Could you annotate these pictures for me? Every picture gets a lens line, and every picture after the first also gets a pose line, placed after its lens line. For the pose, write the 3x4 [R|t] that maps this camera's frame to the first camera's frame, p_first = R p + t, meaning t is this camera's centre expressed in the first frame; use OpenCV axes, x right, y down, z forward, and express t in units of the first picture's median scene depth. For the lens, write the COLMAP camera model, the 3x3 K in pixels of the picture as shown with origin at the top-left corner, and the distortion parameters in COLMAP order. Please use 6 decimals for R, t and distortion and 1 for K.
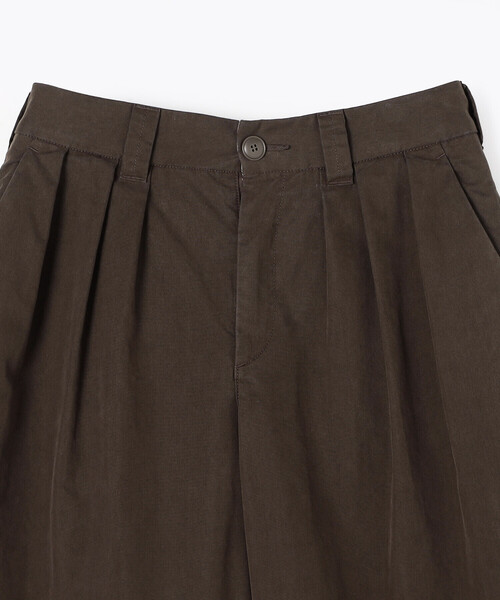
lens RADIAL K [[1372.4, 0, 249.1], [0, 1372.4, 304.6], [0, 0, 1]] dist [0.118708, 0.000000]
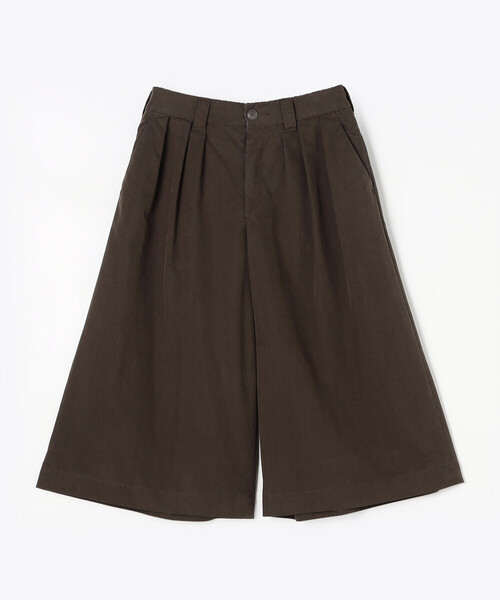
lens RADIAL K [[1372.4, 0, 251.0], [0, 1372.4, 298.4], [0, 0, 1]] dist [0.118708, 0.000000]
pose [[0.999881, -0.011905, 0.009830, -0.024504], [0.011757, 0.999818, 0.015003, 0.152656], [-0.010007, -0.014886, 0.999839, -1.255030]]
